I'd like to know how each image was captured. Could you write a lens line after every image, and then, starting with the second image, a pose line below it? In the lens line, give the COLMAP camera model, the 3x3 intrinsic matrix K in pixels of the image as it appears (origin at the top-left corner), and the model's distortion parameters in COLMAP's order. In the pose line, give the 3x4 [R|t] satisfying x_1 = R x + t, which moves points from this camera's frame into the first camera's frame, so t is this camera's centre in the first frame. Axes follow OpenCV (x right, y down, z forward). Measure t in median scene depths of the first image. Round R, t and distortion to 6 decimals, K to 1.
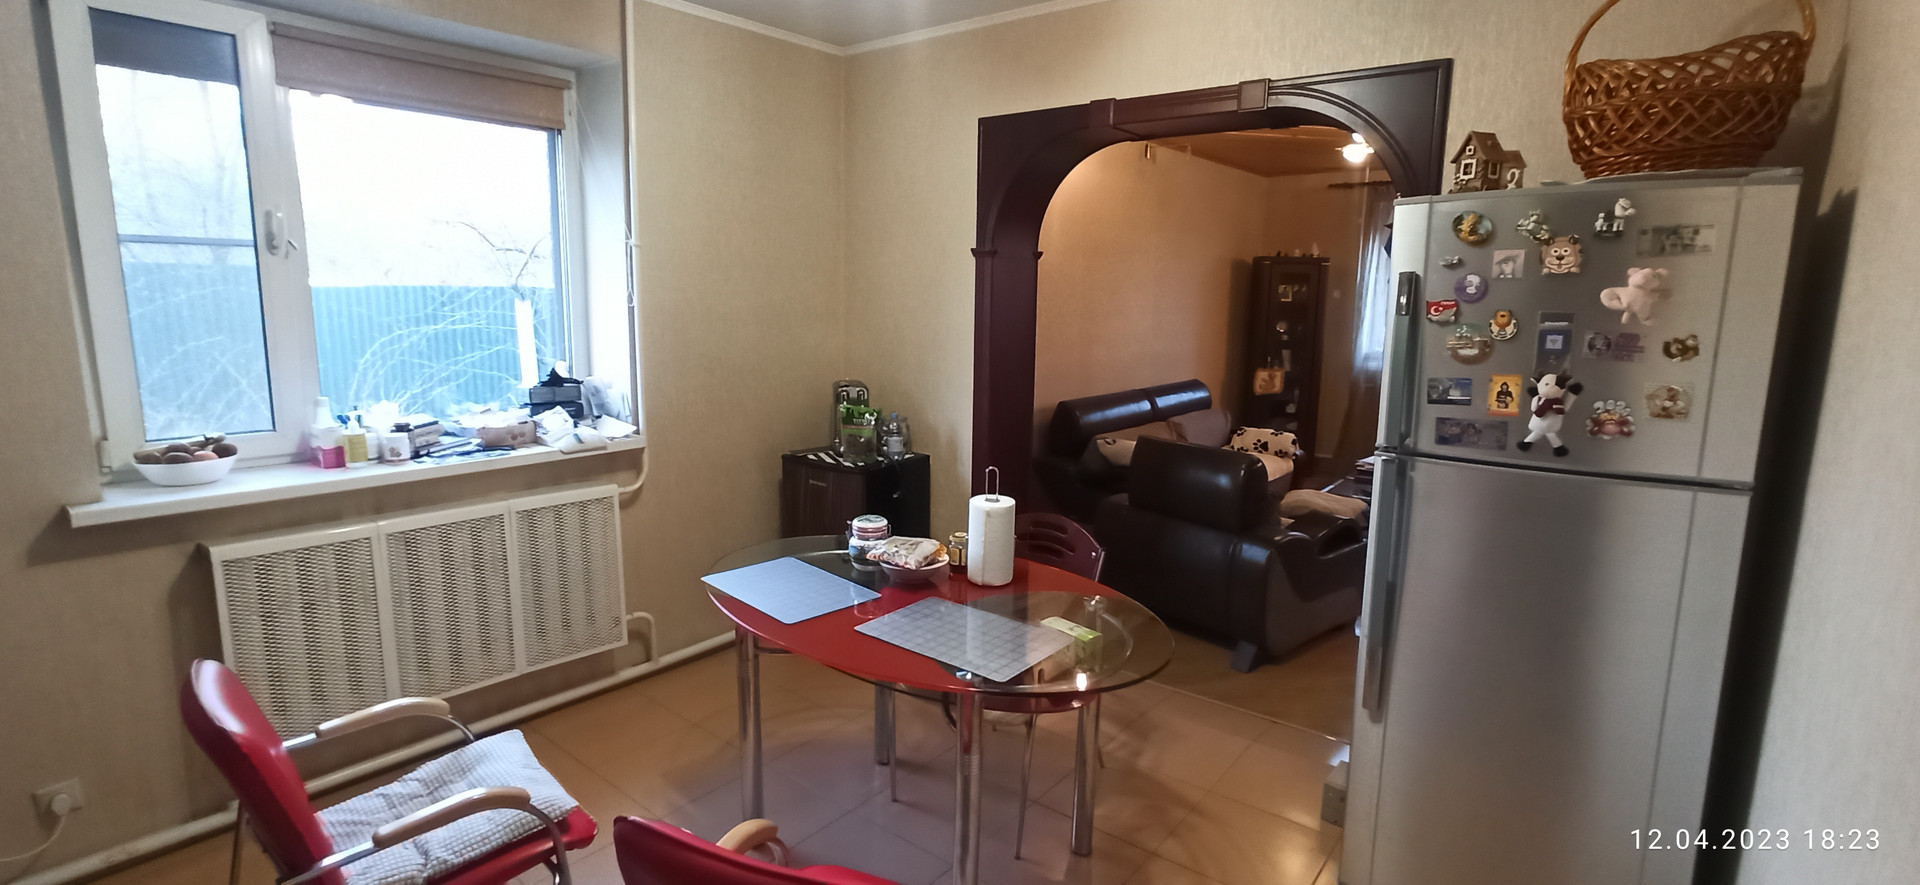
lens RADIAL K [[868.7, 0, 954.7], [0, 868.7, 434.9], [0, 0, 1]] dist [-0.068777, 0.041640]
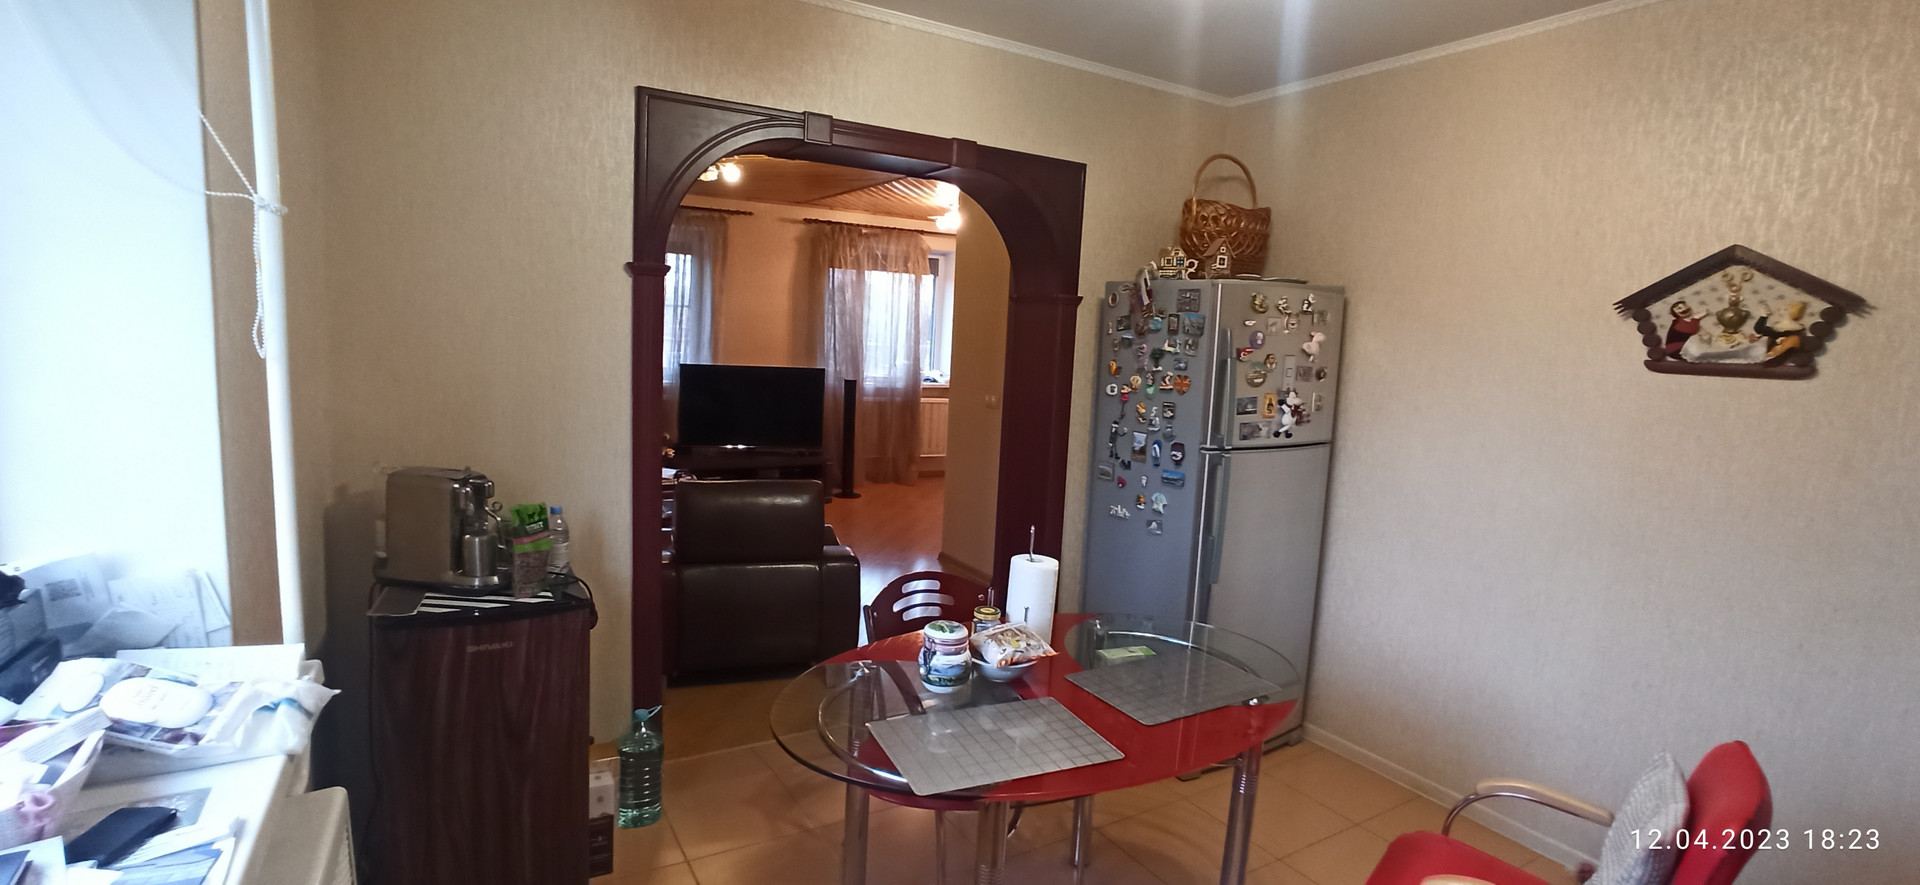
lens RADIAL K [[868.7, 0, 954.7], [0, 868.7, 434.9], [0, 0, 1]] dist [-0.068777, 0.041640]
pose [[0.360118, -0.114781, 0.925819, -0.270735], [0.113502, 0.990421, 0.078641, -0.045904], [-0.925977, 0.076762, 0.369696, 0.228490]]
